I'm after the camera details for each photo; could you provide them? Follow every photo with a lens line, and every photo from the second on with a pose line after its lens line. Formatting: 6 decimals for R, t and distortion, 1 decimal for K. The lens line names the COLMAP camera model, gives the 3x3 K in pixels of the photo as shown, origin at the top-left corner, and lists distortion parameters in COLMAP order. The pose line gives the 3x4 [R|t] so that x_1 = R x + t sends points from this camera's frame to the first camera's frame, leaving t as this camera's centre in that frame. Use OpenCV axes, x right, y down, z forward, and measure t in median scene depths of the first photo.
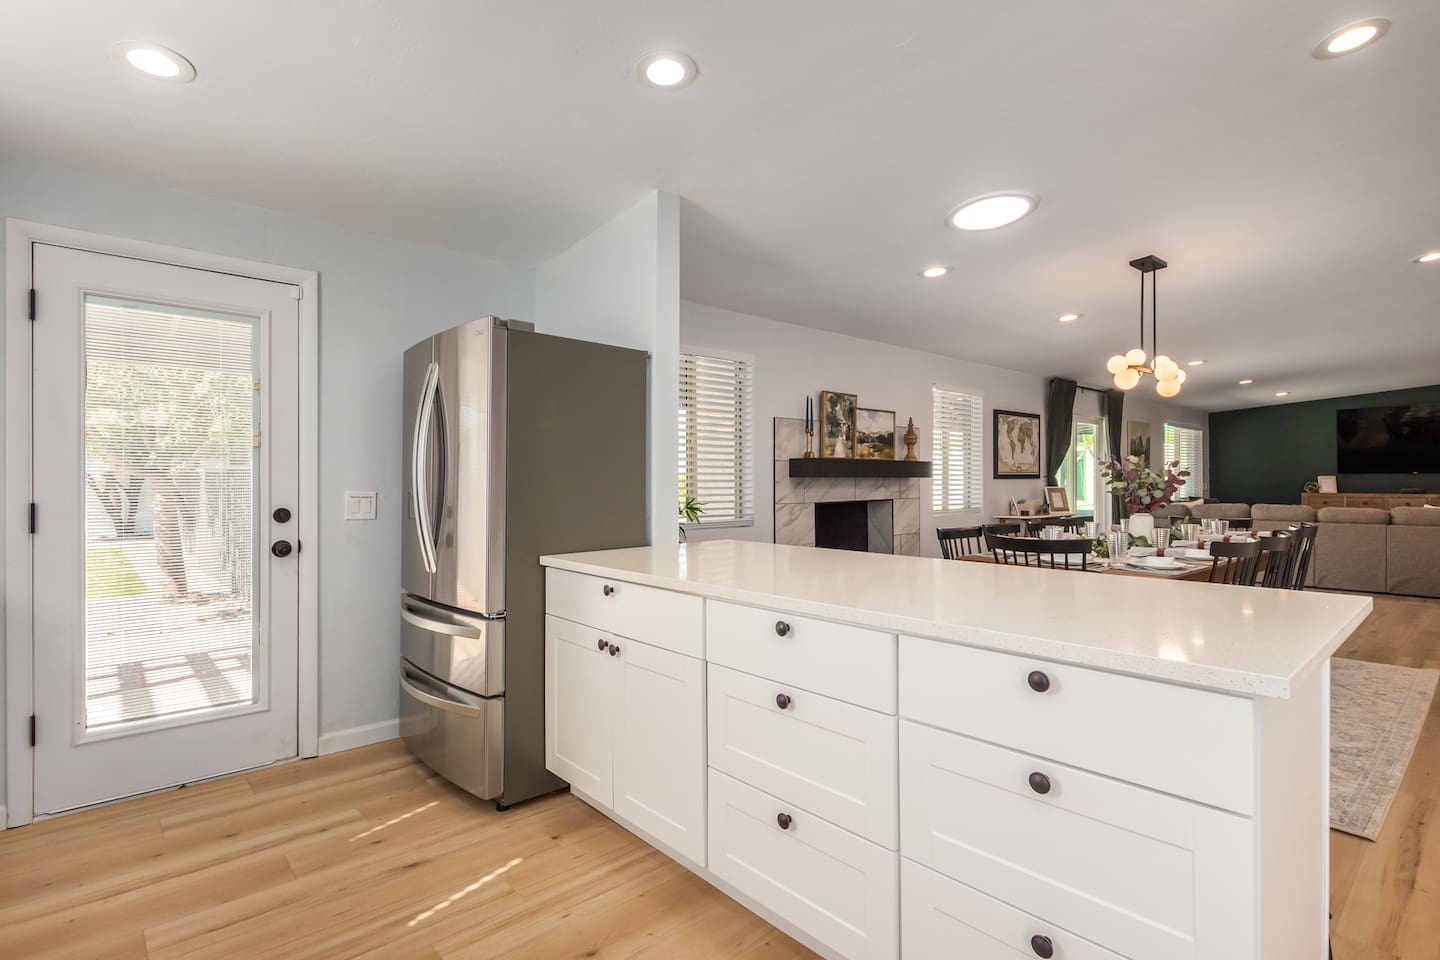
lens RADIAL K [[694.5, 0, 720.0], [0, 694.5, 480.0], [0, 0, 1]] dist [-0.001078, -0.000226]
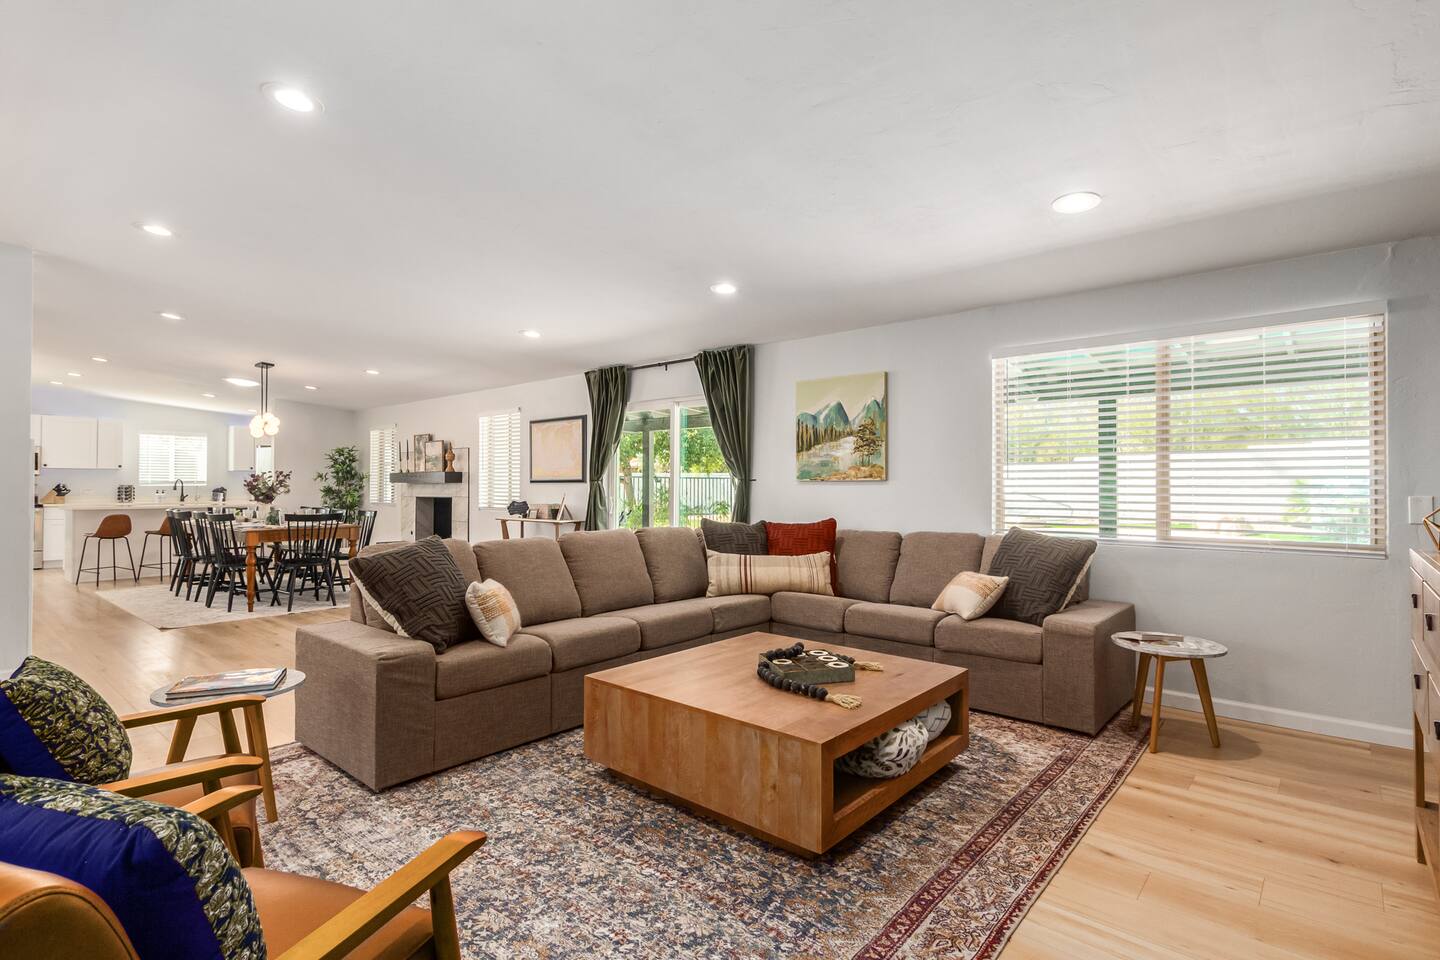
lens RADIAL K [[694.5, 0, 720.0], [0, 694.5, 480.0], [0, 0, 1]] dist [-0.001078, -0.000226]
pose [[0.115966, -0.000762, -0.993253, 1.522439], [0.002280, 0.999997, -0.000501, -0.004159], [0.993251, -0.002207, 0.115967, 1.146302]]
